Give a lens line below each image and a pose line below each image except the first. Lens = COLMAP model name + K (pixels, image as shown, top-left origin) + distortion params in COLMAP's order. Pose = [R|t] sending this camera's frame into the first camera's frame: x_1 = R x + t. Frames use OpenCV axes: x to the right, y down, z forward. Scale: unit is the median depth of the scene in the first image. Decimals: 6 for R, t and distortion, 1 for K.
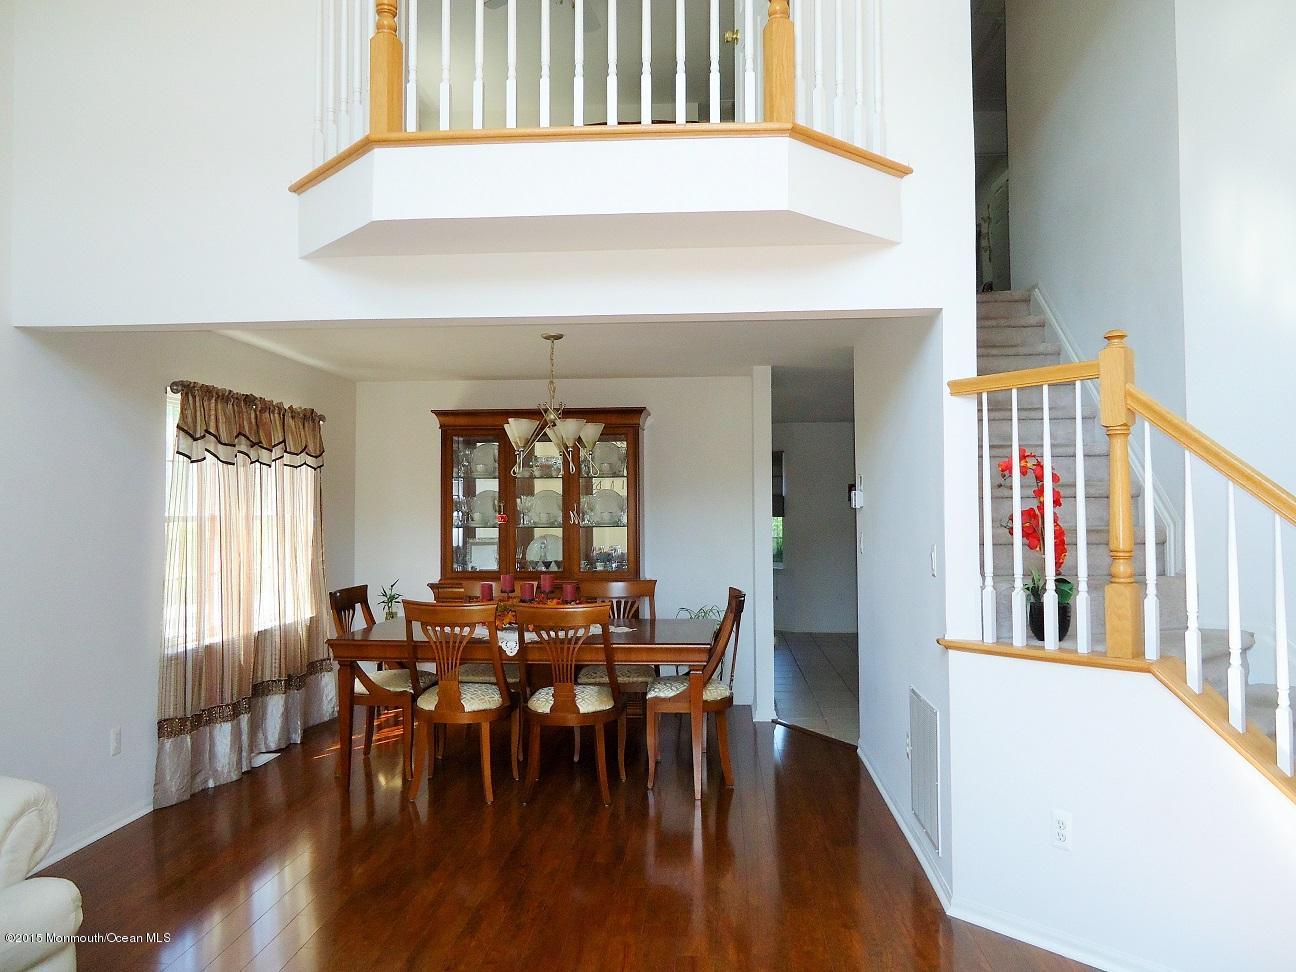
lens RADIAL K [[940.3, 0, 647.2], [0, 940.3, 487.1], [0, 0, 1]] dist [-0.003396, 0.002763]
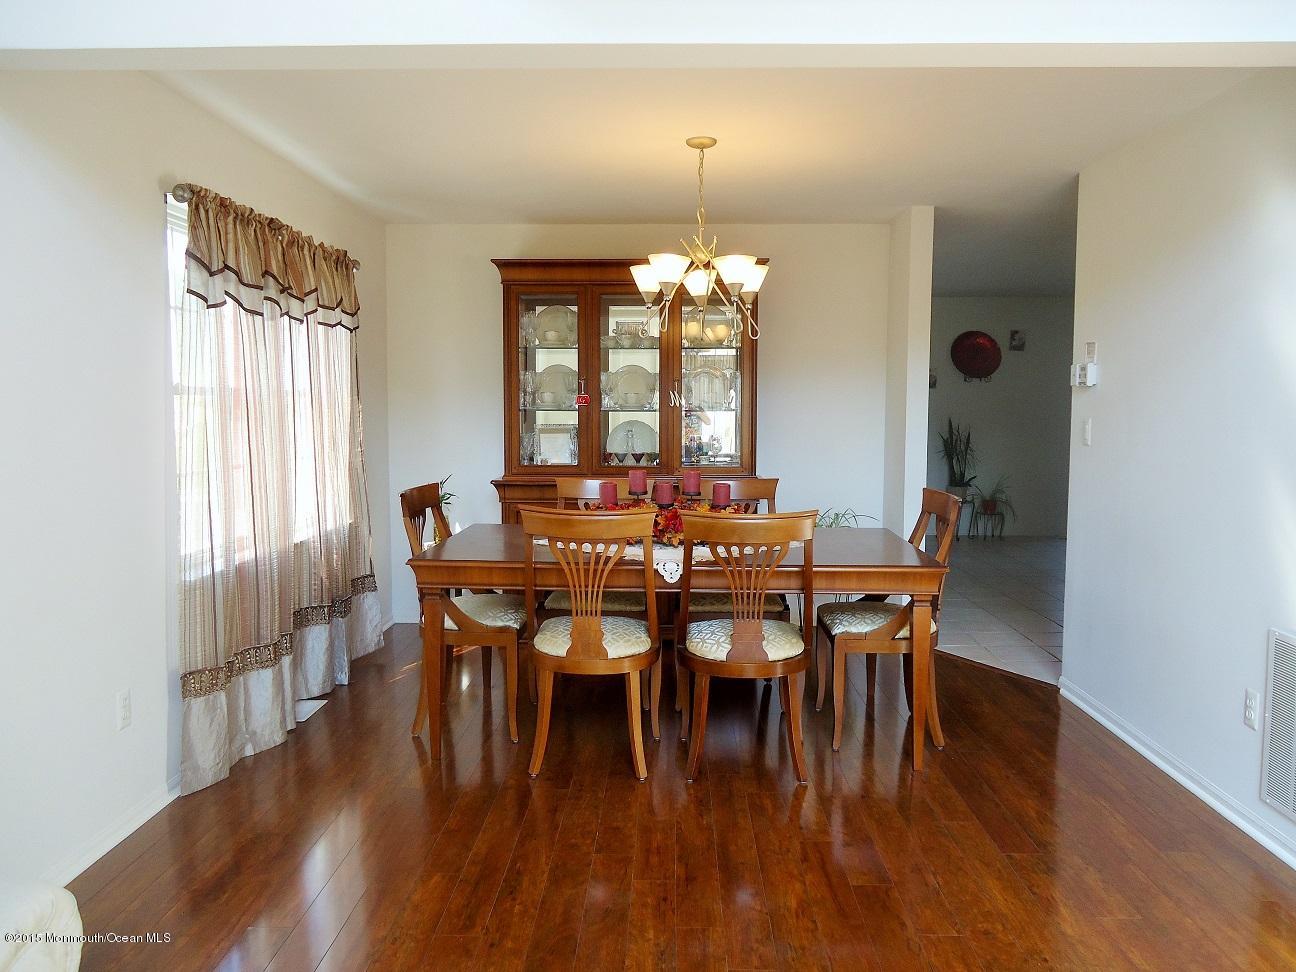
lens RADIAL K [[940.3, 0, 649.3], [0, 940.3, 485.6], [0, 0, 1]] dist [-0.003396, 0.002763]
pose [[0.998744, 0.003942, 0.049943, -0.176513], [-0.009442, 0.993845, 0.110373, 0.022377], [-0.049201, -0.110706, 0.992635, 0.257187]]
